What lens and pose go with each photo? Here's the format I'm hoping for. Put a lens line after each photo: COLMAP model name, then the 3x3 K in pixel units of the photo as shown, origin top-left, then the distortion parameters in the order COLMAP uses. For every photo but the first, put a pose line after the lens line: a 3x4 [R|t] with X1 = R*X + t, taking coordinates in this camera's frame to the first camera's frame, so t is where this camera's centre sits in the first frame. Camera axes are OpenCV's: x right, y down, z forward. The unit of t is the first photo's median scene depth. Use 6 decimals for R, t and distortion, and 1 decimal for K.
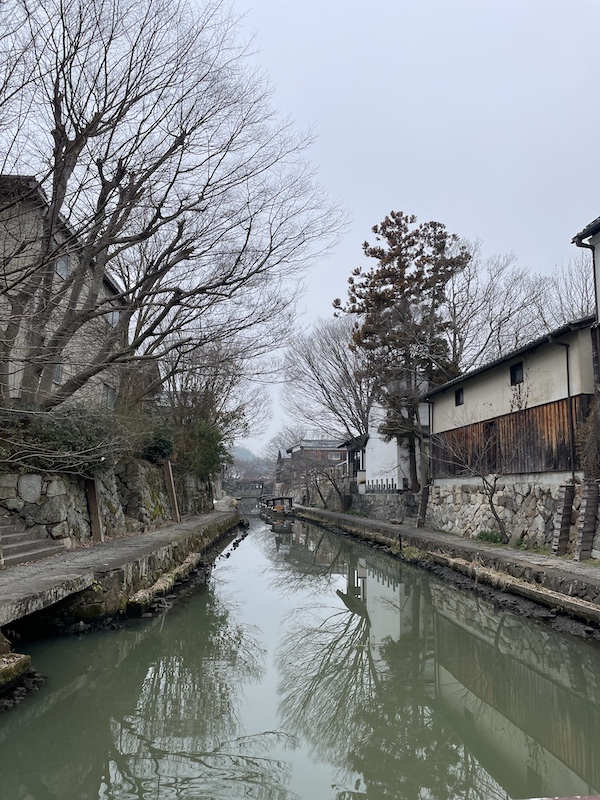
lens RADIAL K [[602.5, 0, 298.3], [0, 602.5, 395.8], [0, 0, 1]] dist [0.052139, -0.001622]
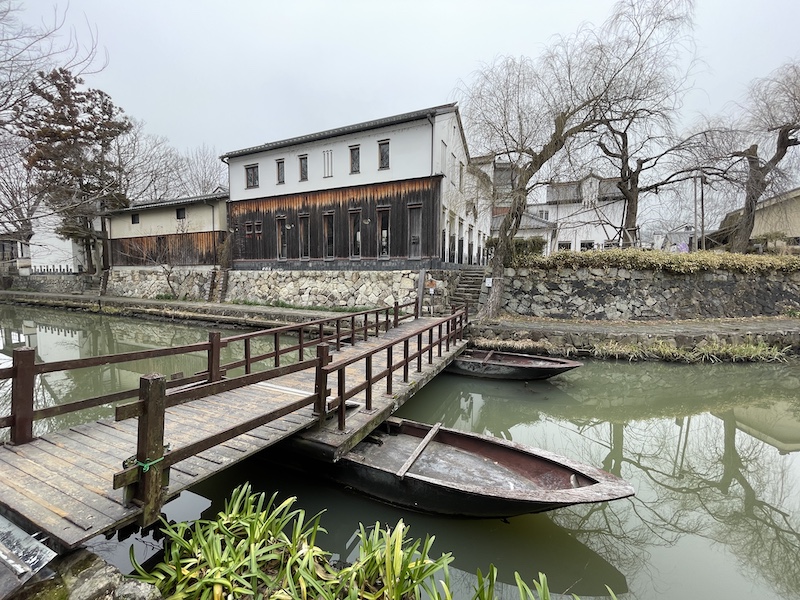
lens RADIAL K [[318.1, 0, 407.5], [0, 318.1, 302.3], [0, 0, 1]] dist [0.000006, 0.000316]
pose [[0.483704, -0.082824, 0.871304, -0.143652], [-0.137846, 0.975879, 0.169290, -0.022953], [-0.864308, -0.201992, 0.460620, -0.107347]]
